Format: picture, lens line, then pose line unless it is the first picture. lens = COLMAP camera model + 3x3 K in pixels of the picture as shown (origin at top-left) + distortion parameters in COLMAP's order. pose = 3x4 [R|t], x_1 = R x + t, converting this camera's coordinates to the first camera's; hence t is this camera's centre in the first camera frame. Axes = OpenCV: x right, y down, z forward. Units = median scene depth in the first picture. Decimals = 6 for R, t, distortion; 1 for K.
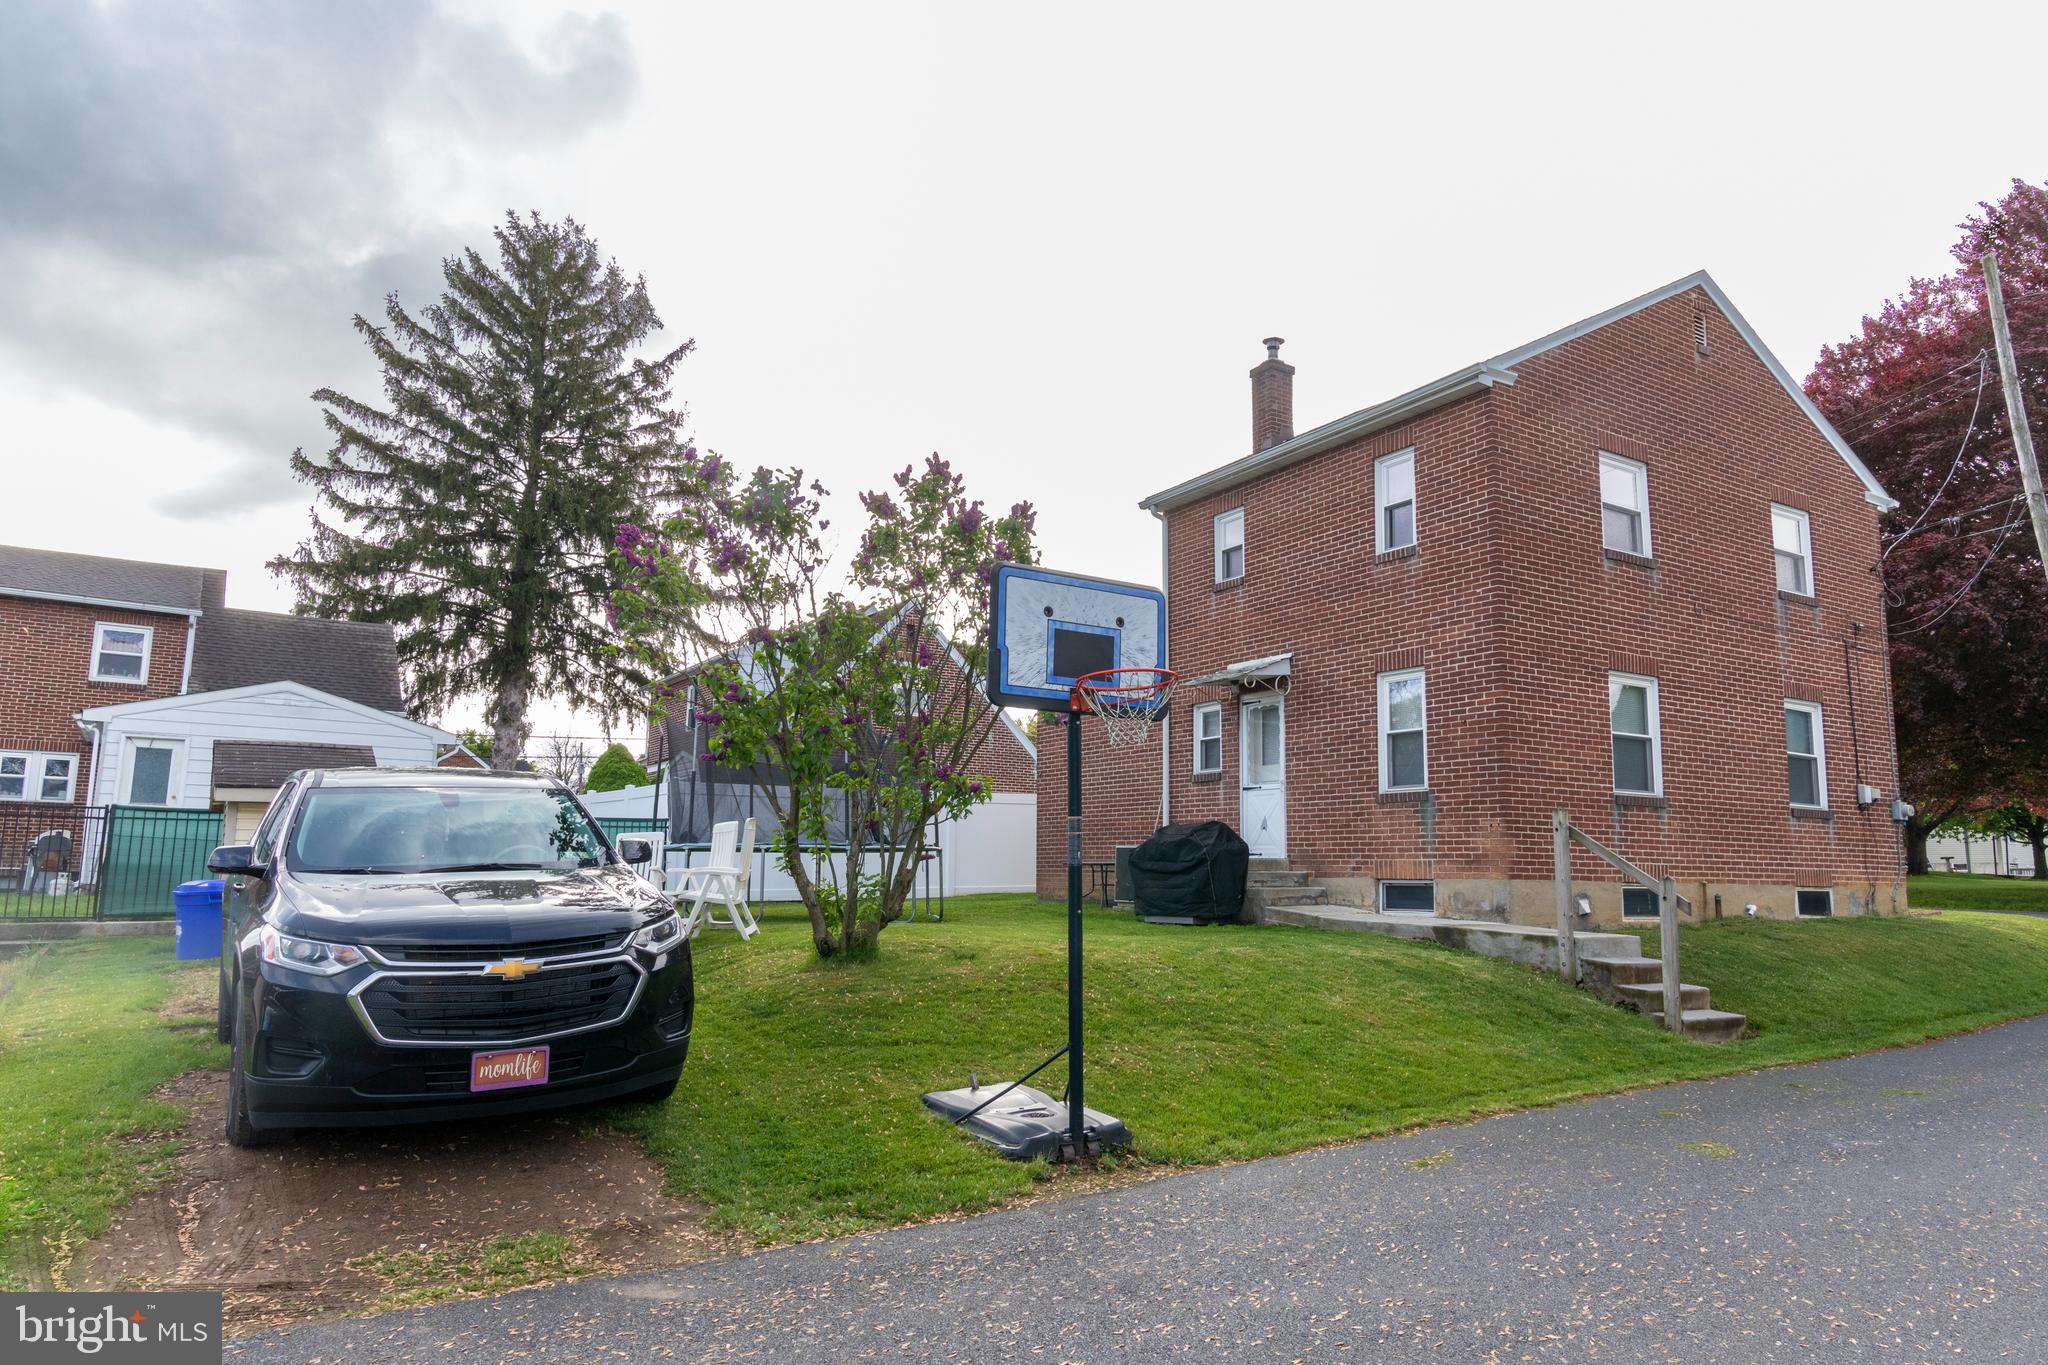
lens RADIAL K [[1279.0, 0, 1024.6], [0, 1279.0, 685.6], [0, 0, 1]] dist [-0.003366, -0.000763]
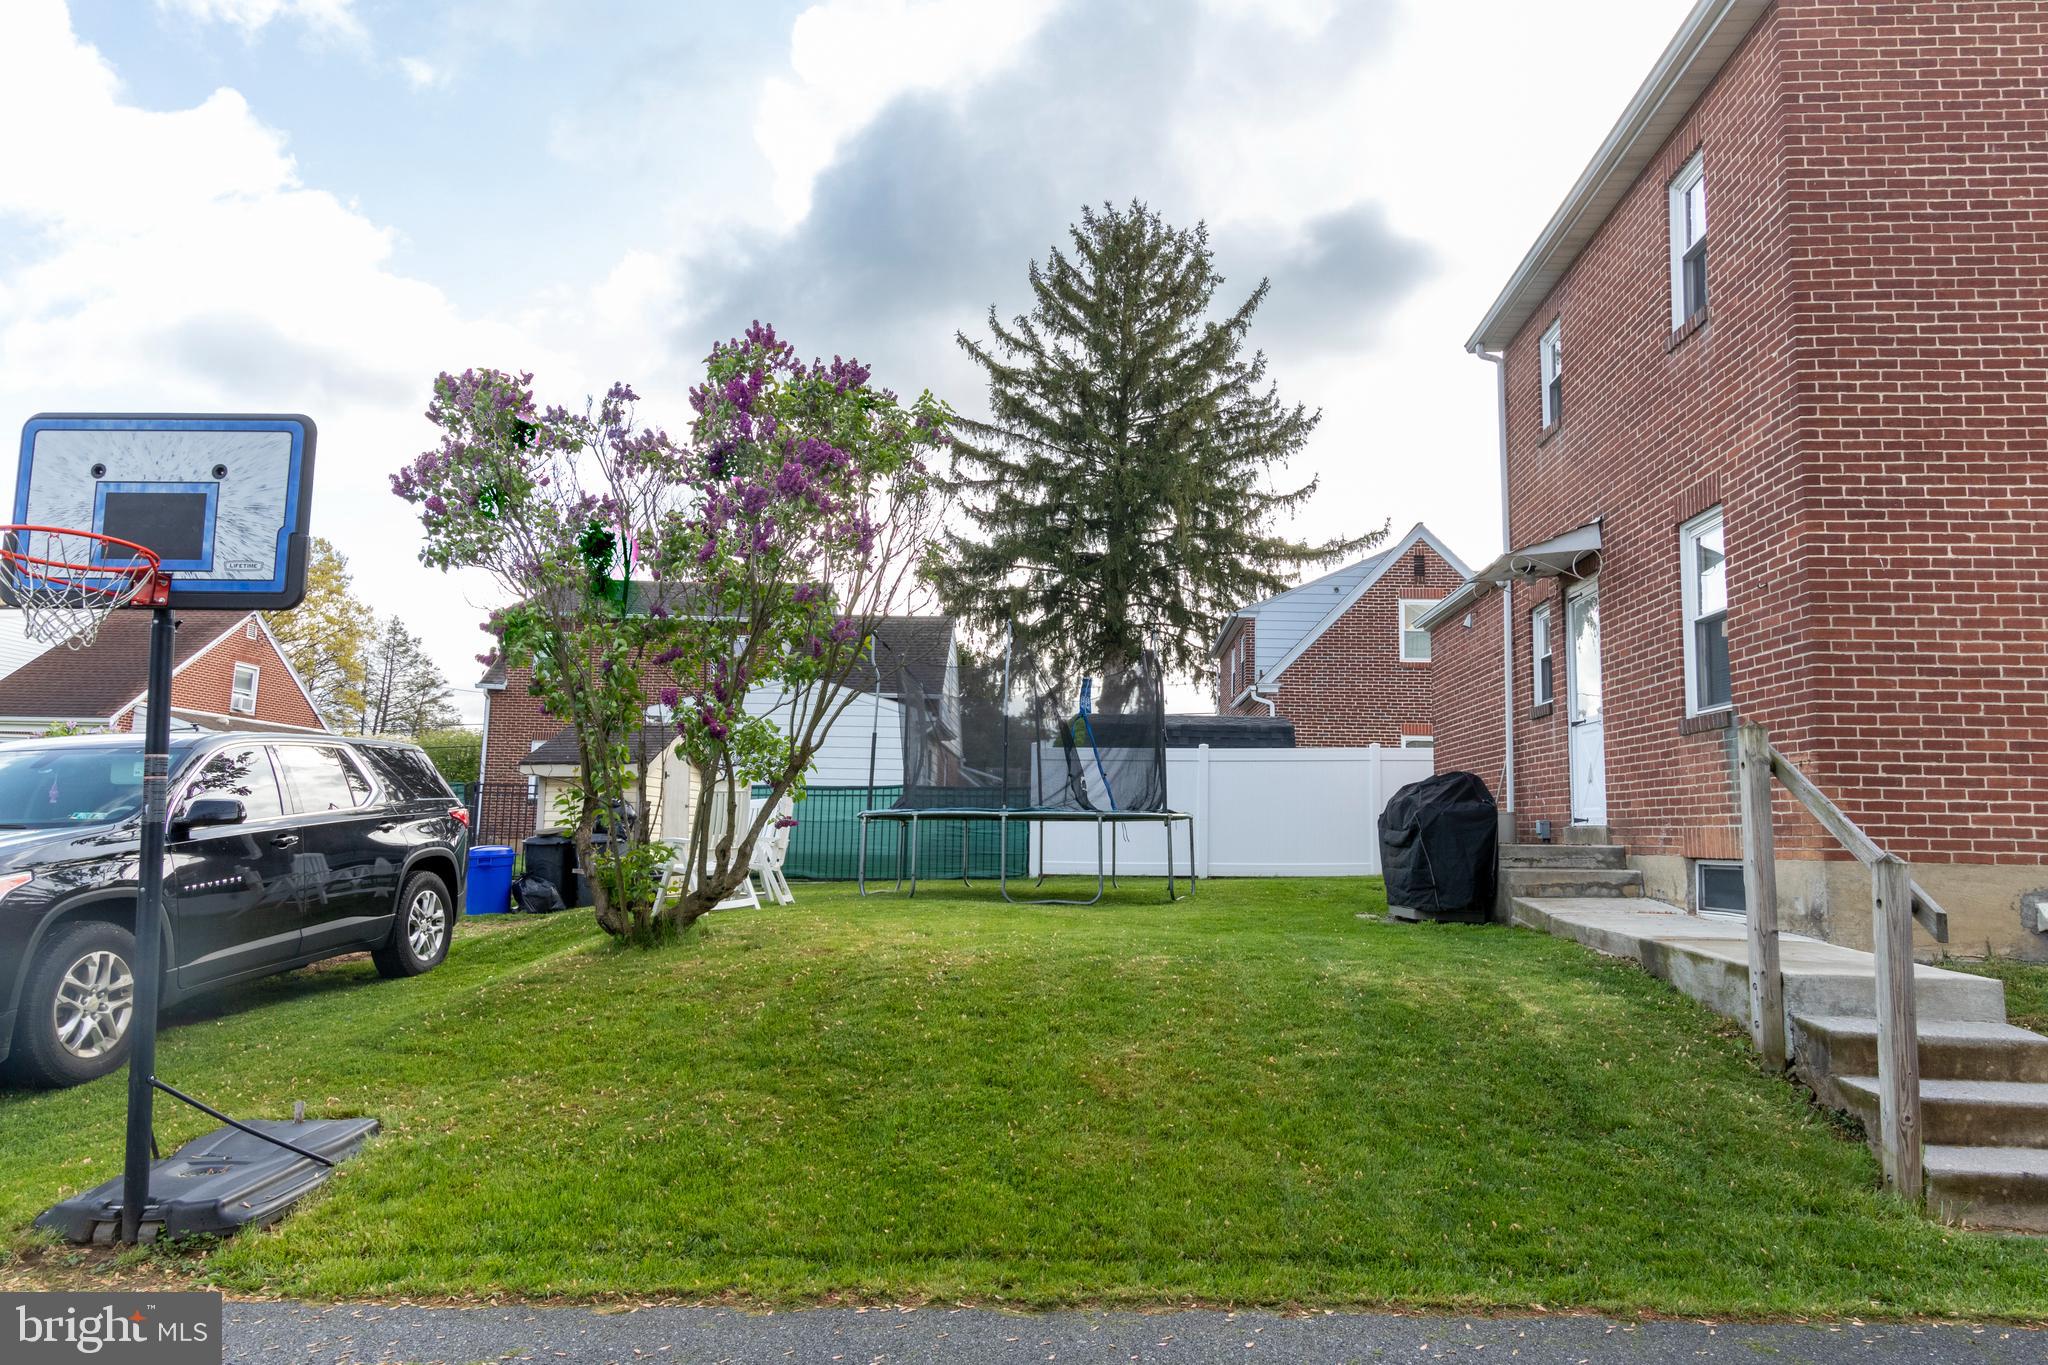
lens RADIAL K [[1279.0, 0, 1022.2], [0, 1279.0, 683.2], [0, 0, 1]] dist [-0.003366, -0.000763]
pose [[0.814292, -0.066395, -0.576645, 0.272244], [0.076730, 0.997031, -0.006447, 0.033783], [0.575361, -0.038997, 0.816969, 0.229281]]
